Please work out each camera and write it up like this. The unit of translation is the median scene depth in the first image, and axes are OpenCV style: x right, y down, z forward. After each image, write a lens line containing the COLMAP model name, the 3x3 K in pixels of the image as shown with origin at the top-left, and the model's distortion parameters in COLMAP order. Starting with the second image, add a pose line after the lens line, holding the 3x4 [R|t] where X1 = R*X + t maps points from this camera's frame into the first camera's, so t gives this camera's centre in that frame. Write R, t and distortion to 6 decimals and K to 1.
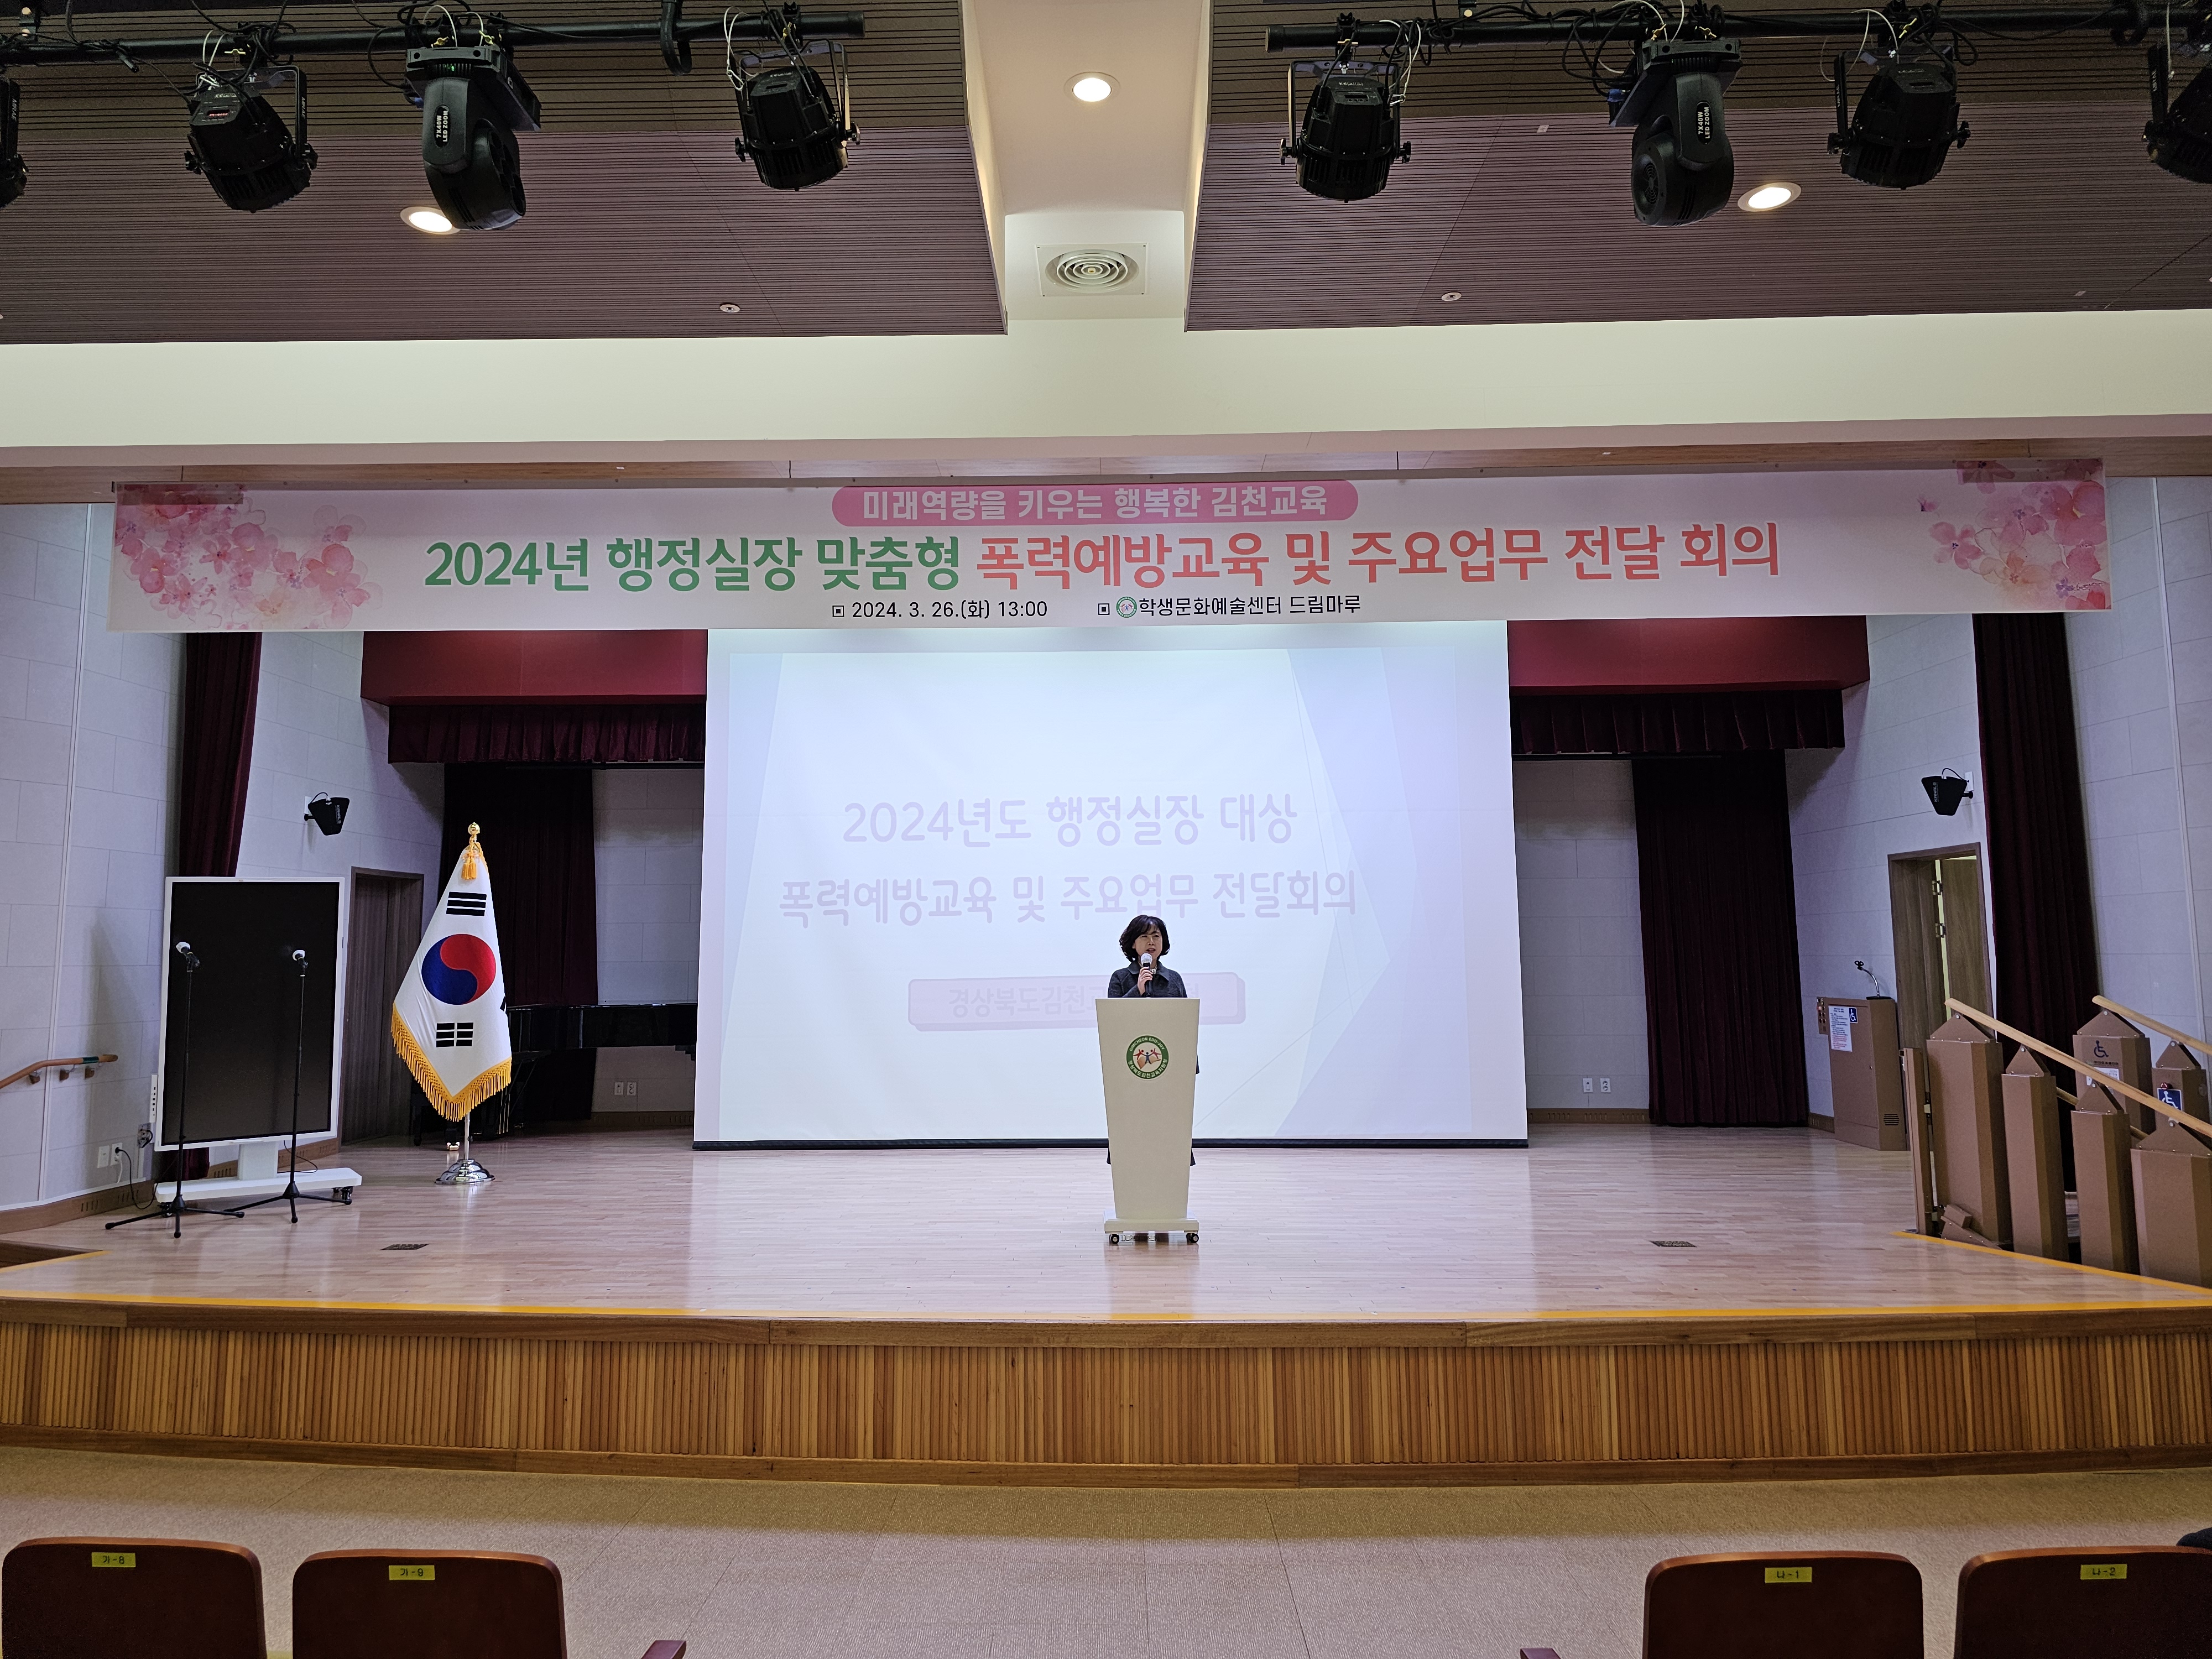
lens RADIAL K [[1477.7, 0, 1106.0], [0, 1477.7, 829.5], [0, 0, 1]] dist [0.138161, -0.169183]
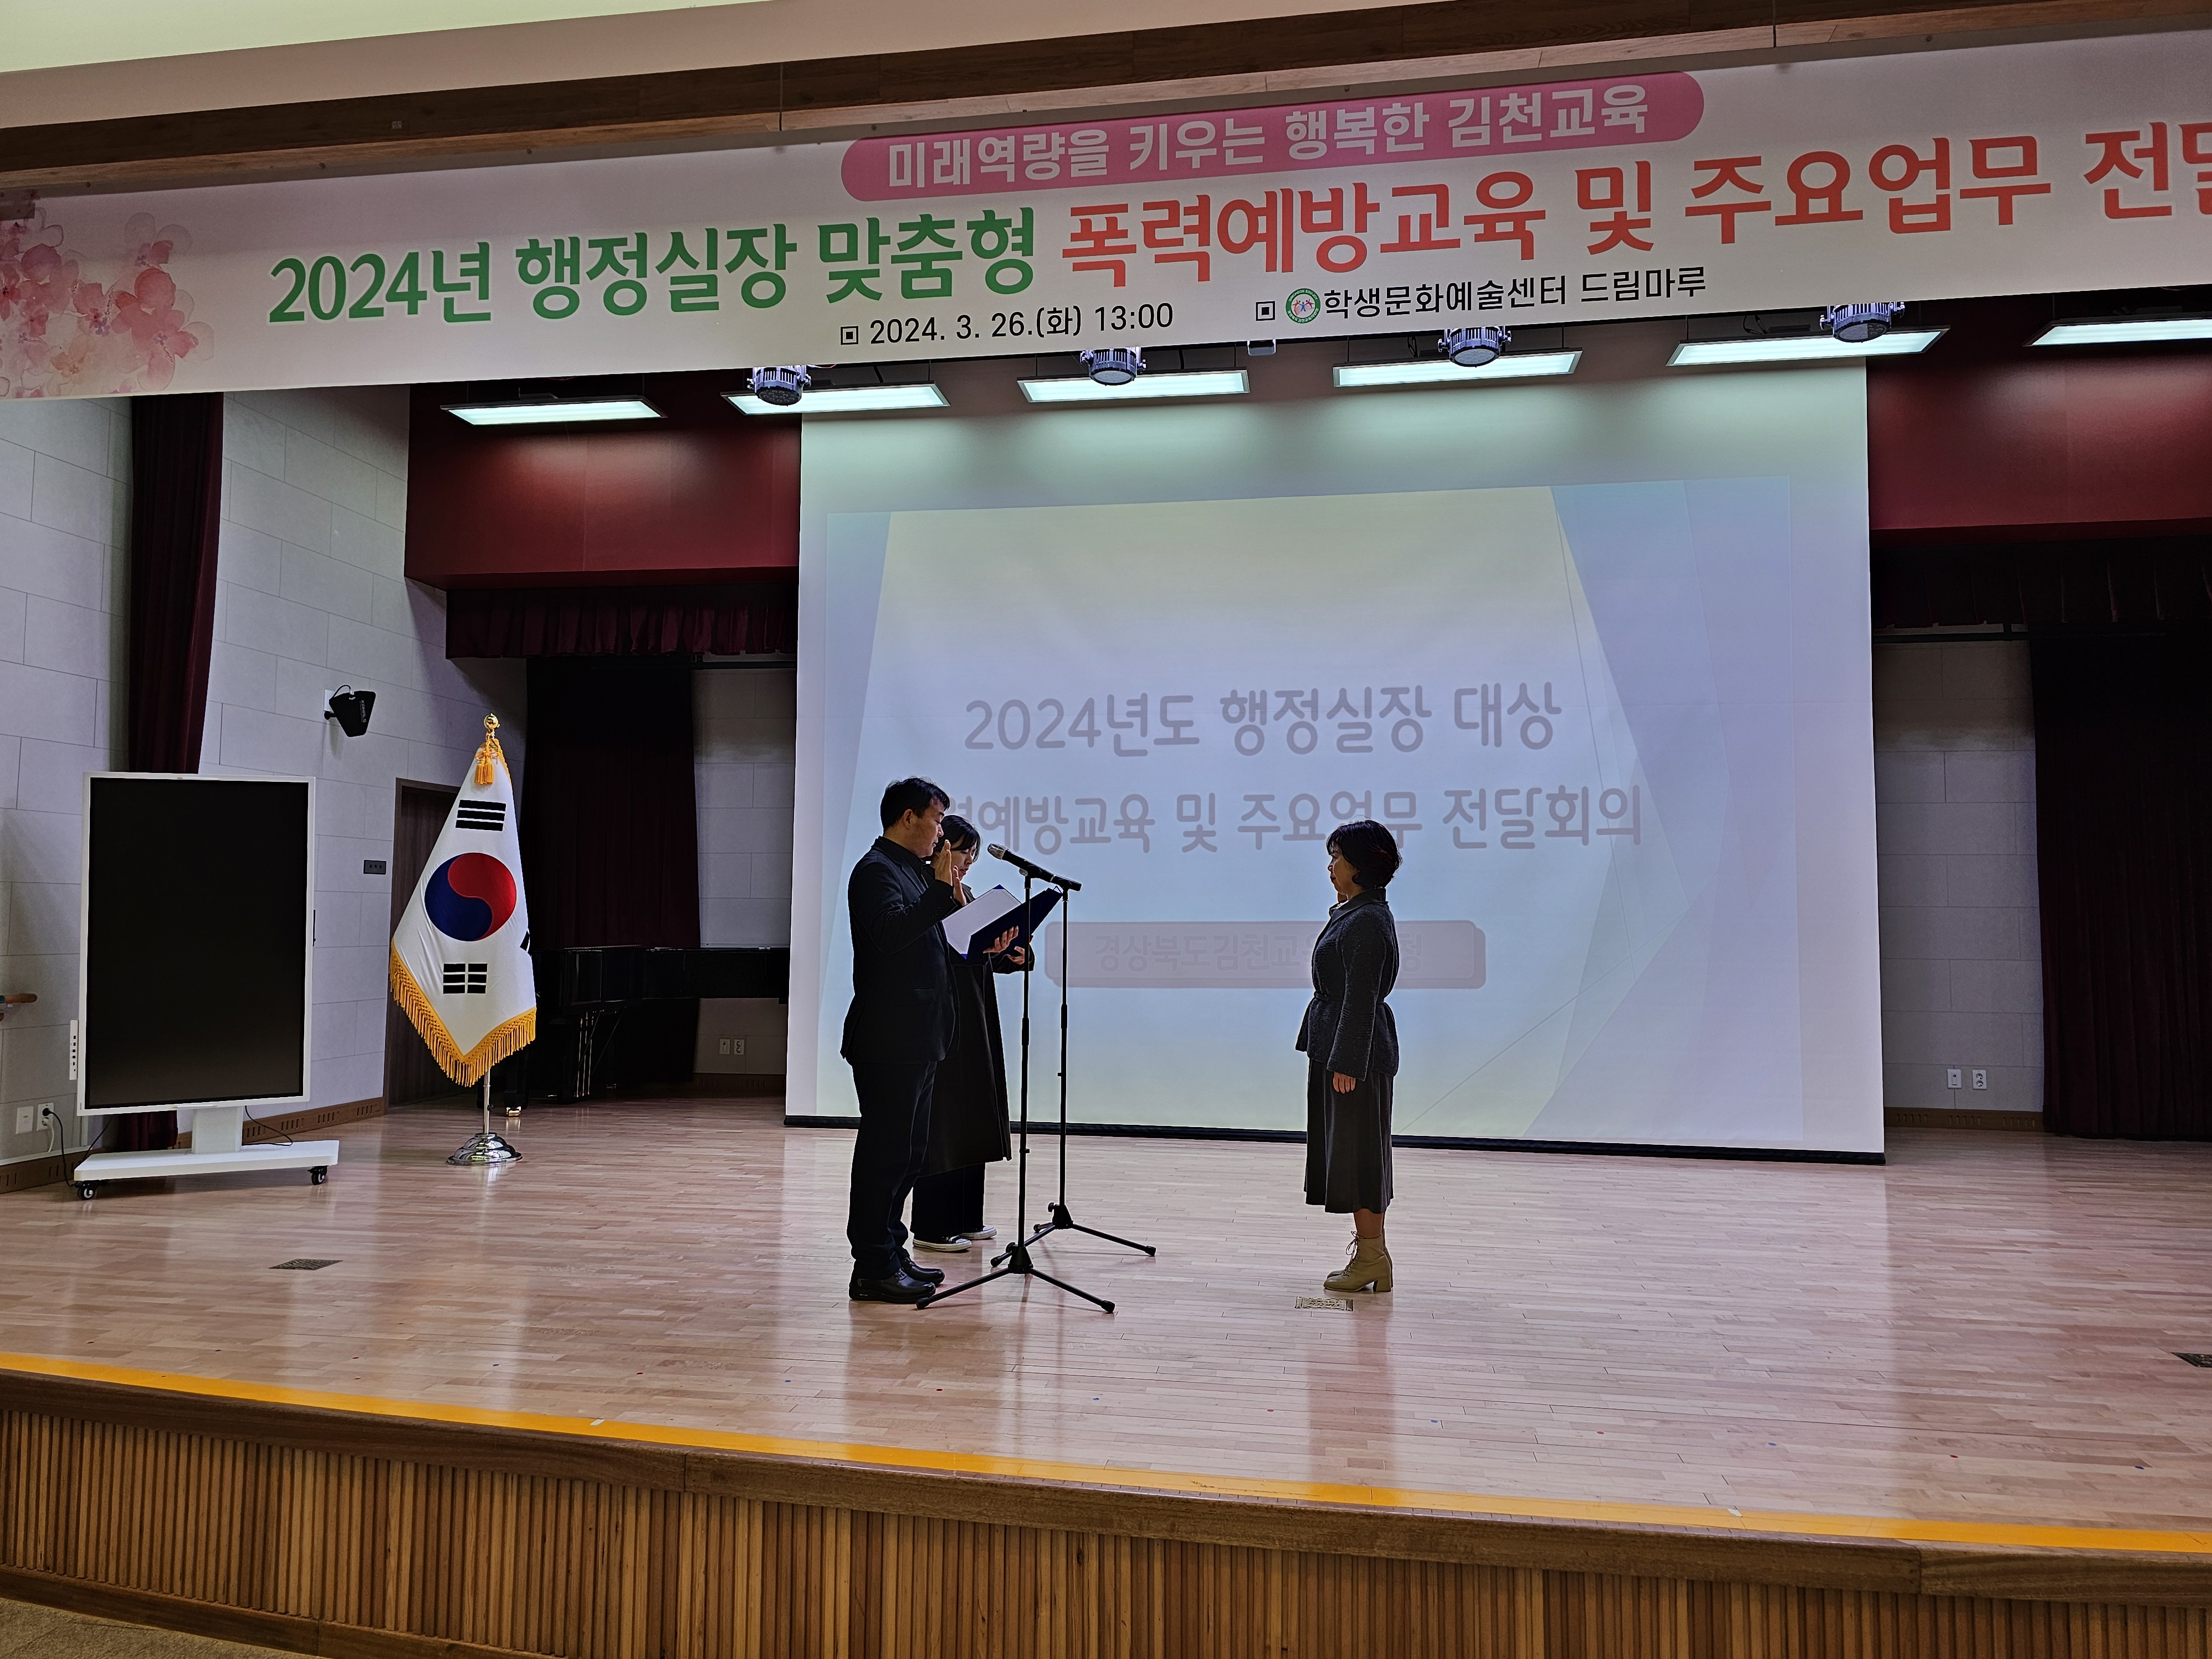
lens RADIAL K [[1479.6, 0, 1099.2], [0, 1479.6, 858.1], [0, 0, 1]] dist [0.053818, -0.039646]
pose [[0.987836, 0.006592, -0.155357, 0.027824], [0.000372, 0.998998, 0.044754, 0.049599], [0.155497, -0.044267, 0.986844, 0.368941]]
